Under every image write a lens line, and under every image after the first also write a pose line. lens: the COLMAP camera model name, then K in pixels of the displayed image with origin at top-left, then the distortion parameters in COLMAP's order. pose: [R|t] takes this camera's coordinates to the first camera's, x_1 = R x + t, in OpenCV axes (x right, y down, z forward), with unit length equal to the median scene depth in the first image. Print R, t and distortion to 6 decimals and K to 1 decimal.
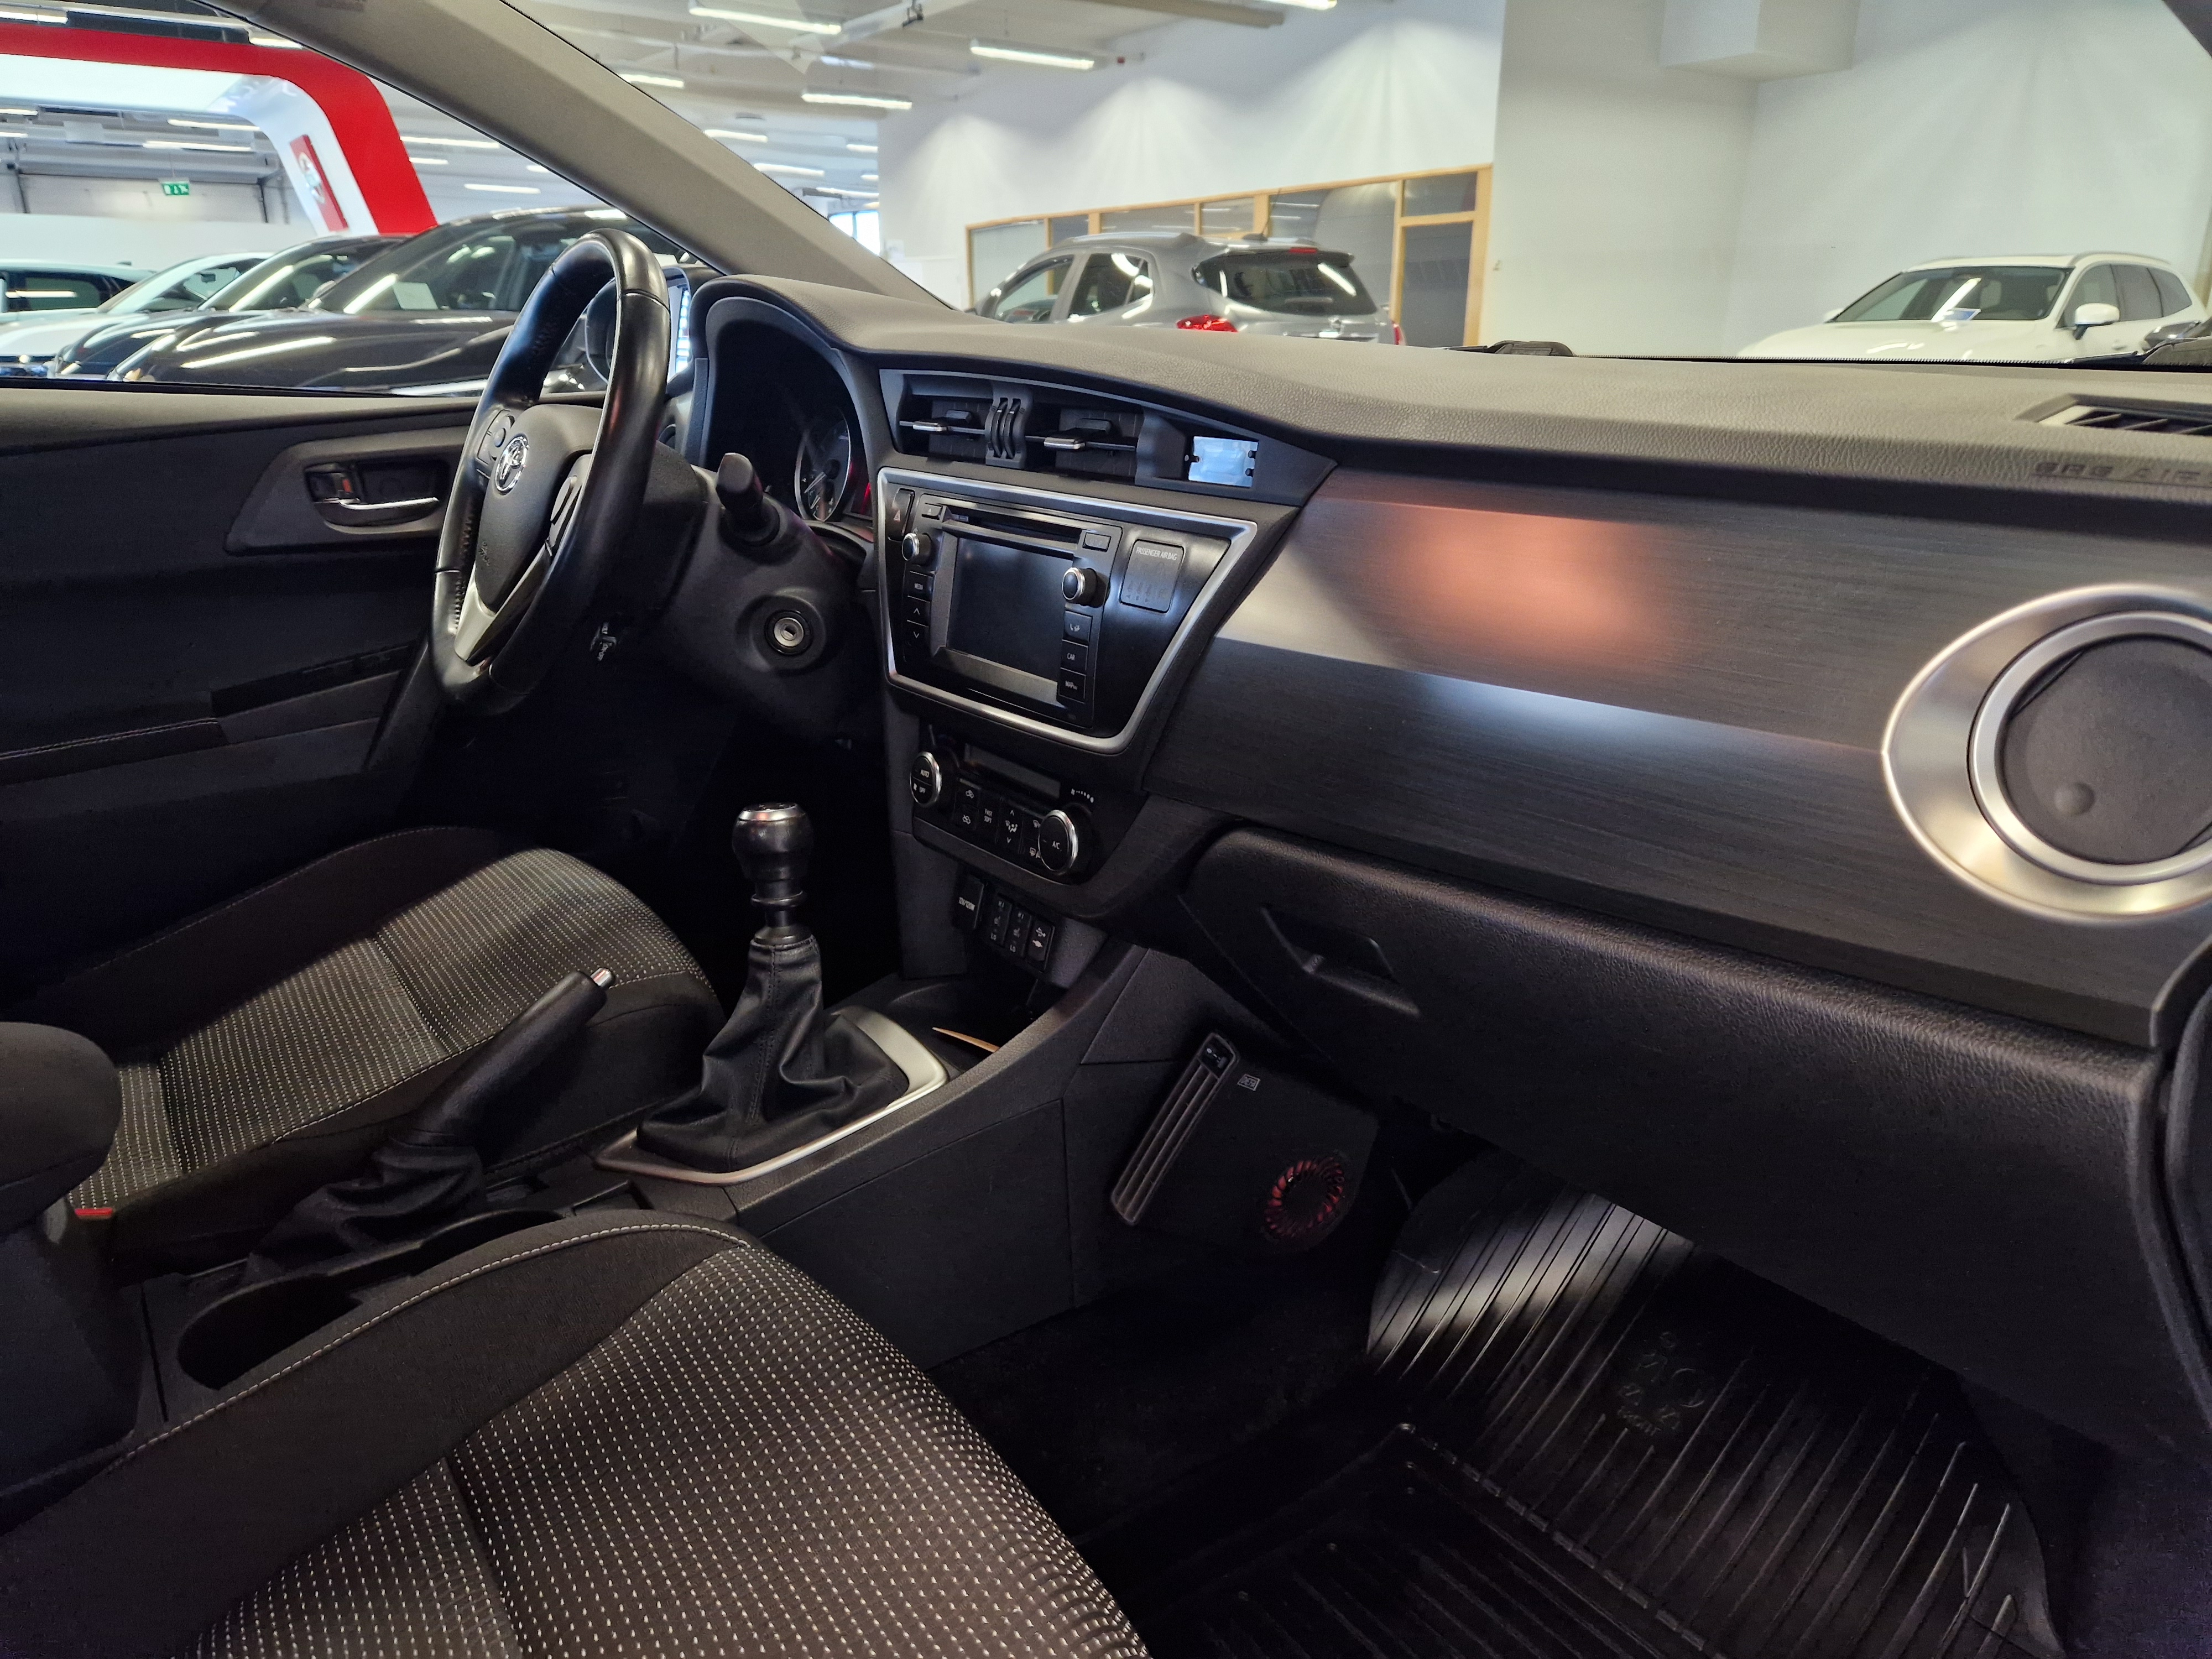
lens RADIAL K [[1476.3, 0, 1120.5], [0, 1476.3, 833.2], [0, 0, 1]] dist [0.034714, 0.000144]
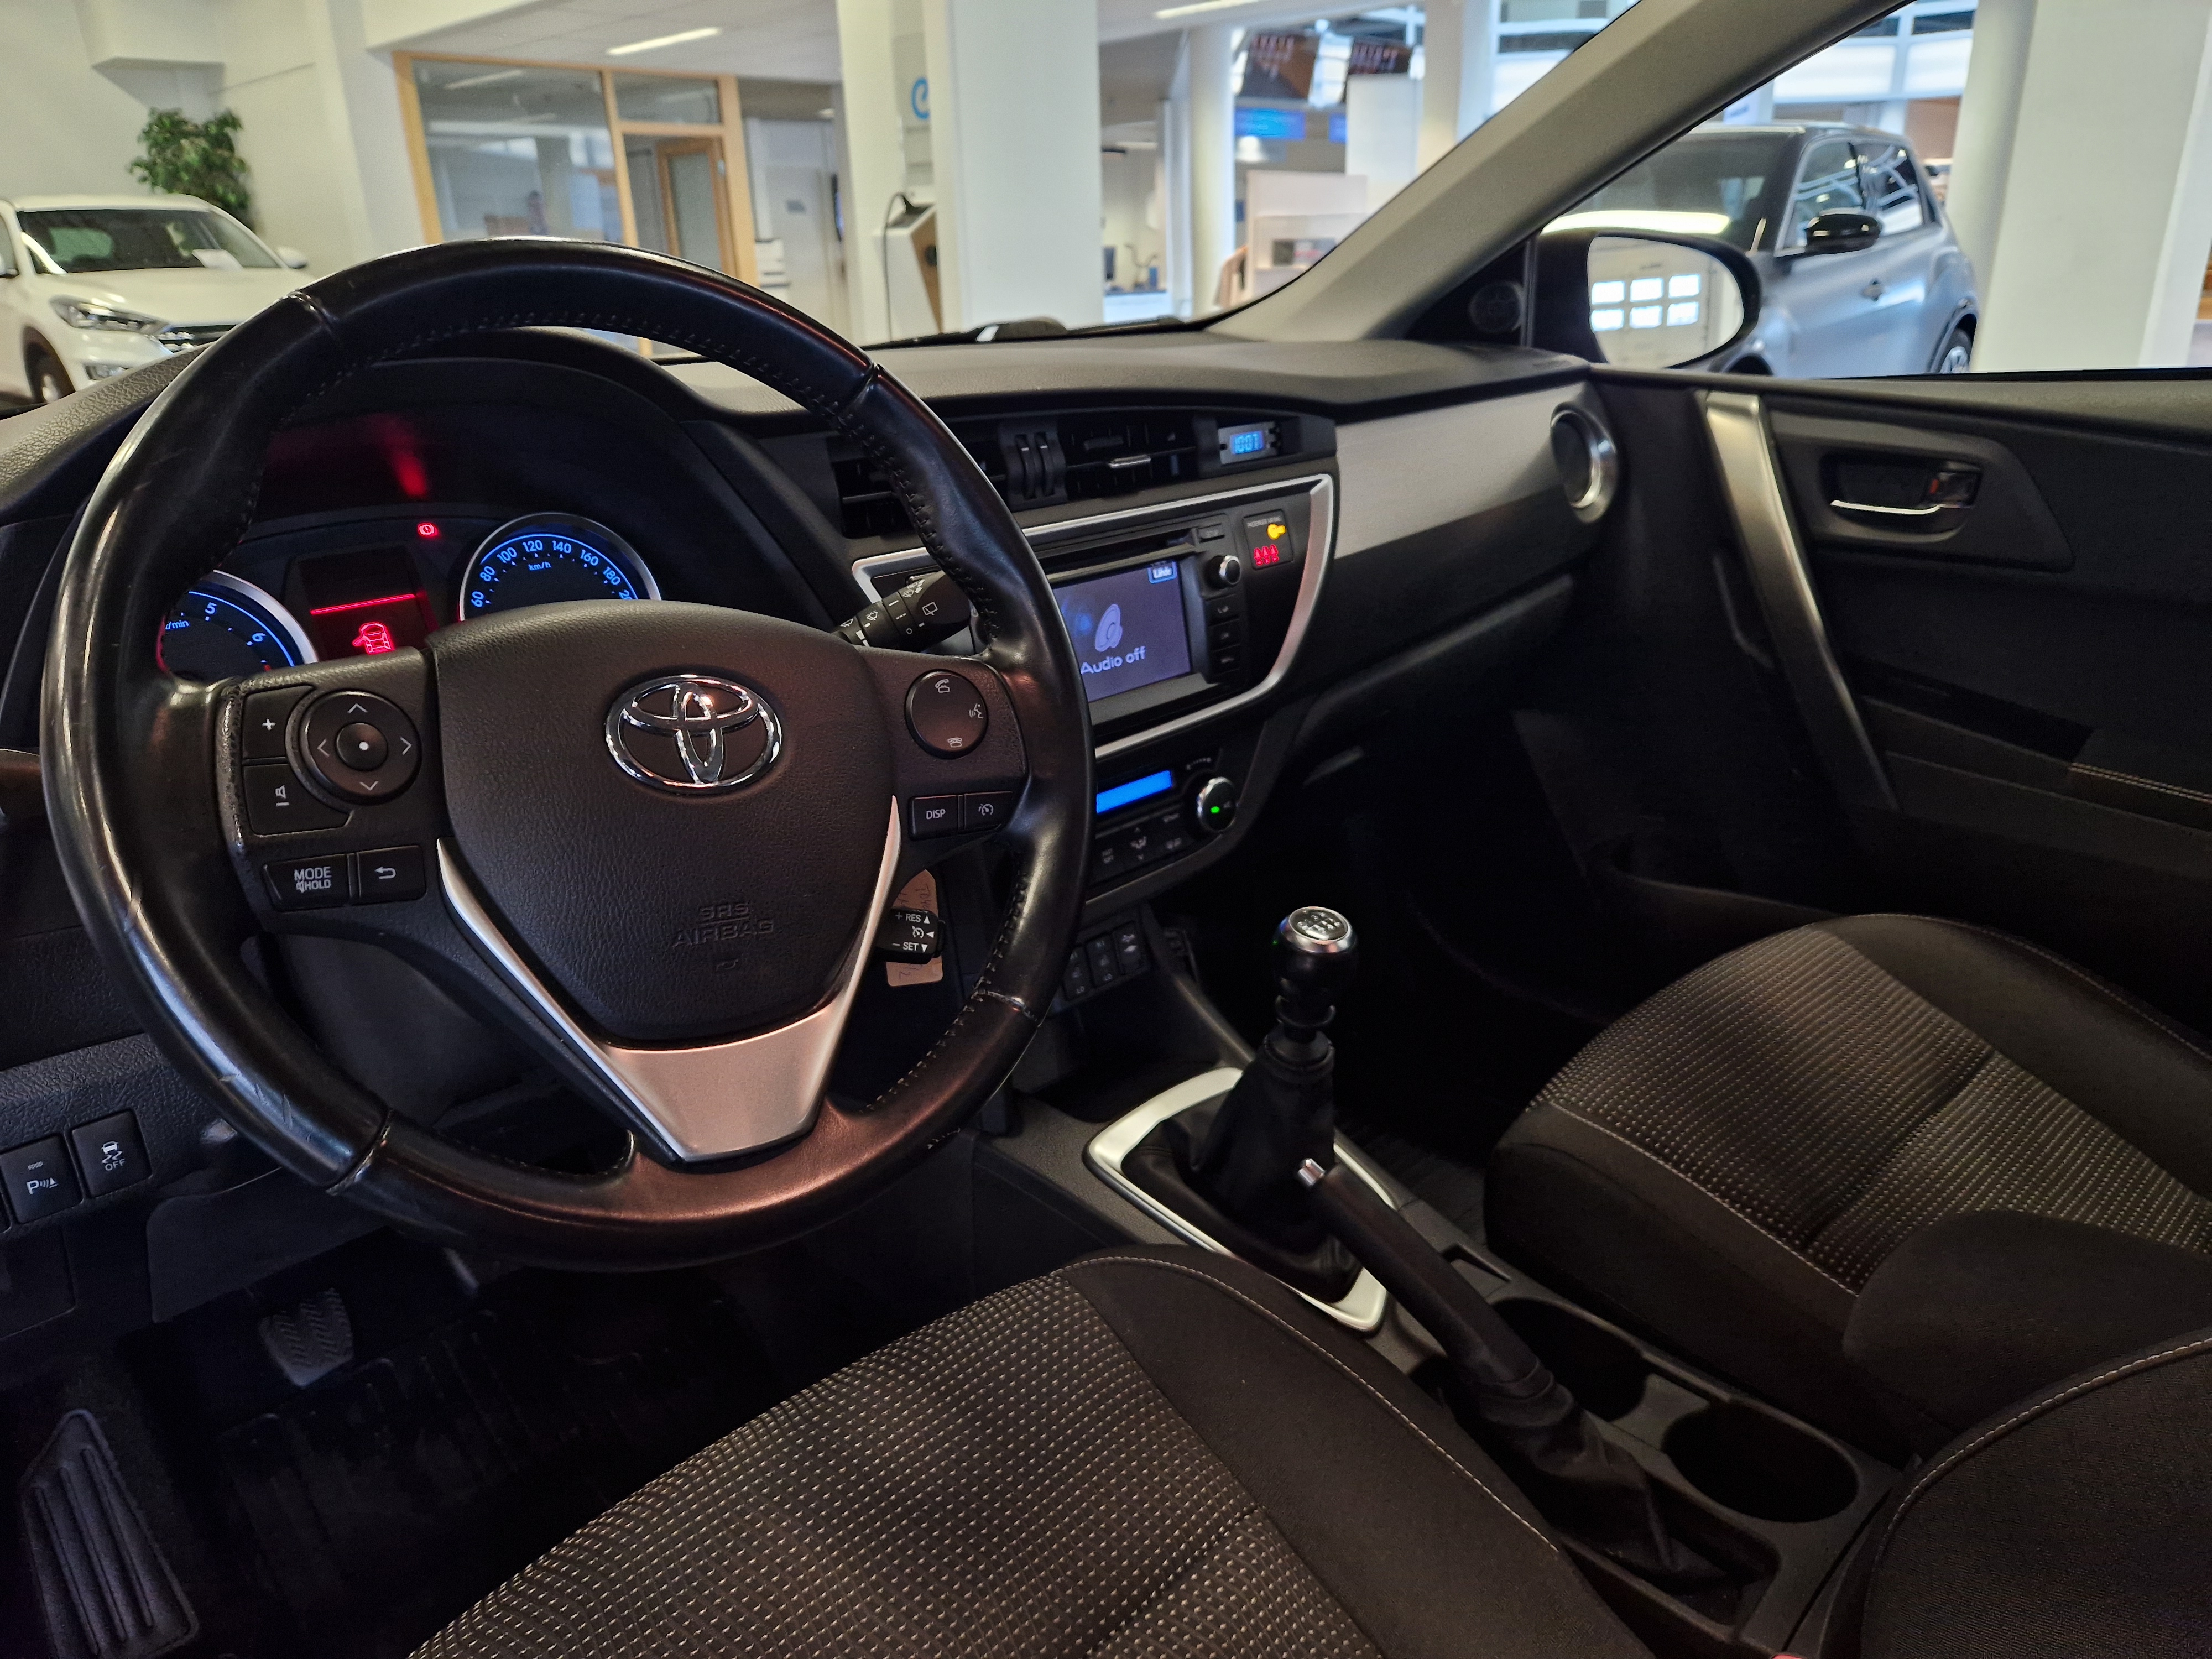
lens RADIAL K [[1469.0, 0, 1111.9], [0, 1469.0, 851.2], [0, 0, 1]] dist [0.040893, -0.055864]
pose [[-0.153233, -0.373145, 0.915031, -1.058102], [0.335635, 0.851269, 0.403349, -0.439054], [-0.929446, 0.368923, -0.005202, 1.085150]]
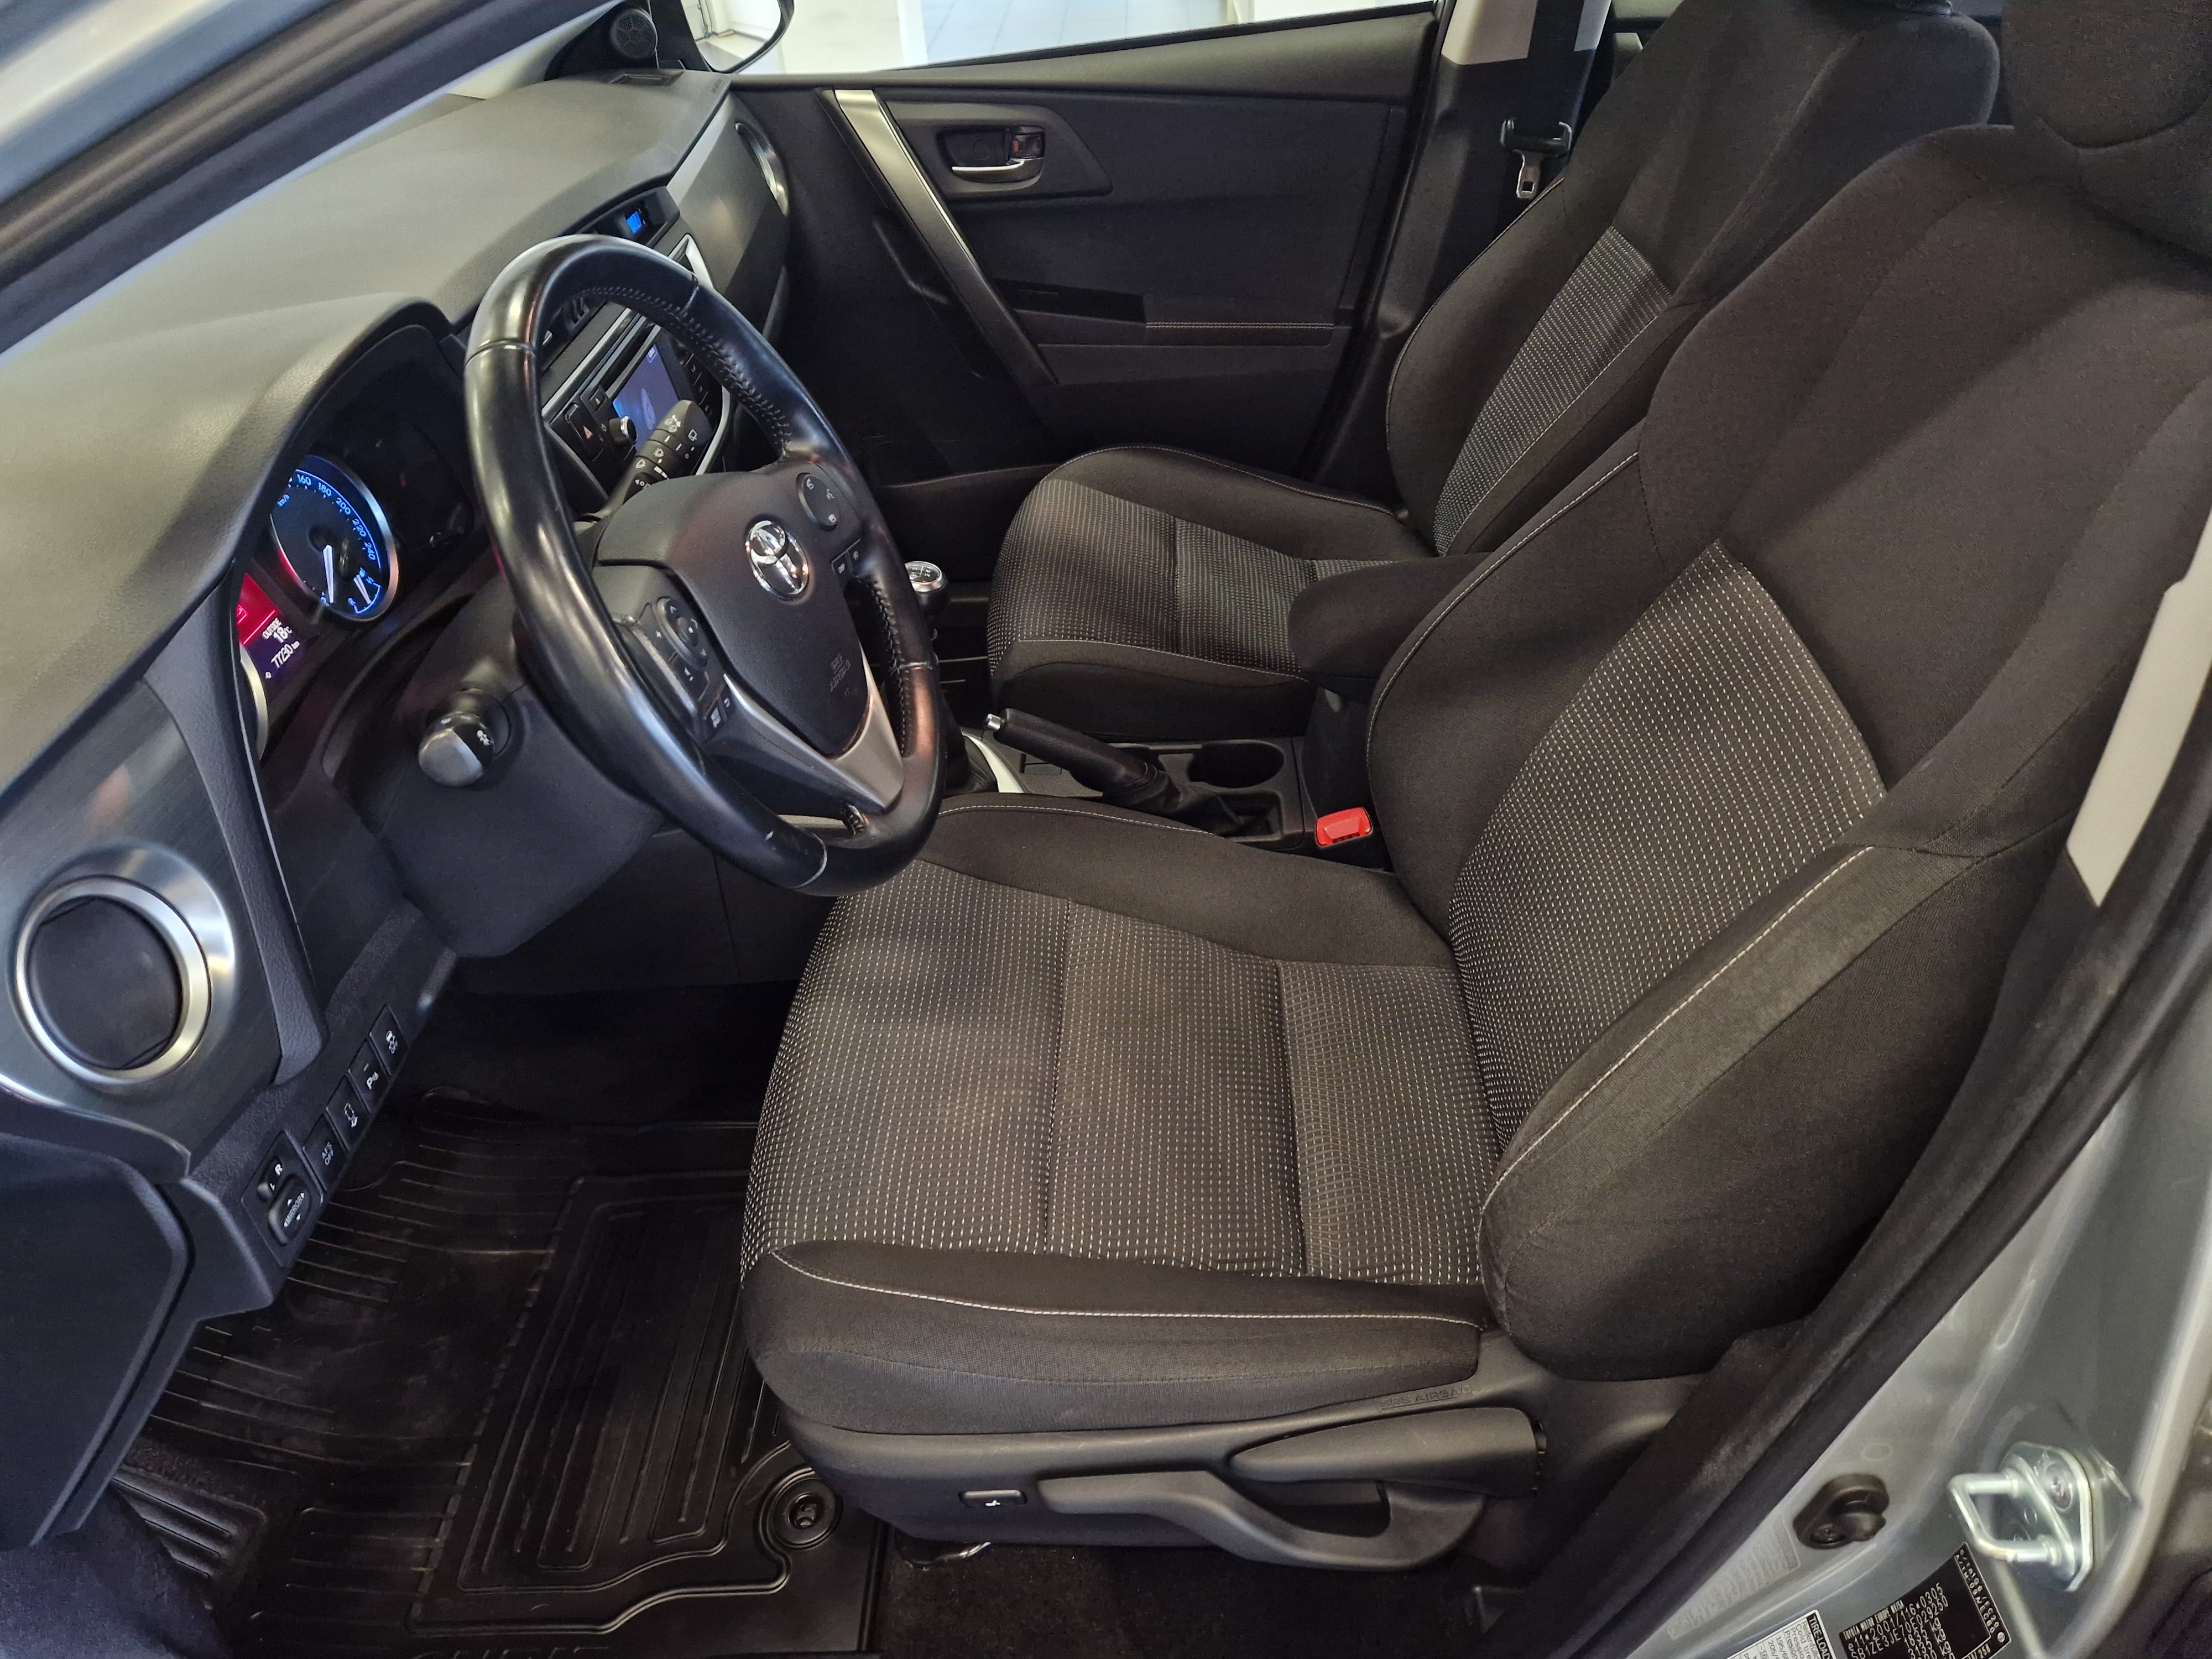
lens RADIAL K [[1476.3, 0, 1120.5], [0, 1476.3, 833.2], [0, 0, 1]] dist [0.034714, 0.000144]
pose [[-0.807998, -0.336383, 0.483722, -1.154617], [0.222623, 0.585833, 0.779255, -0.891657], [-0.545508, 0.737324, -0.398465, 1.625627]]
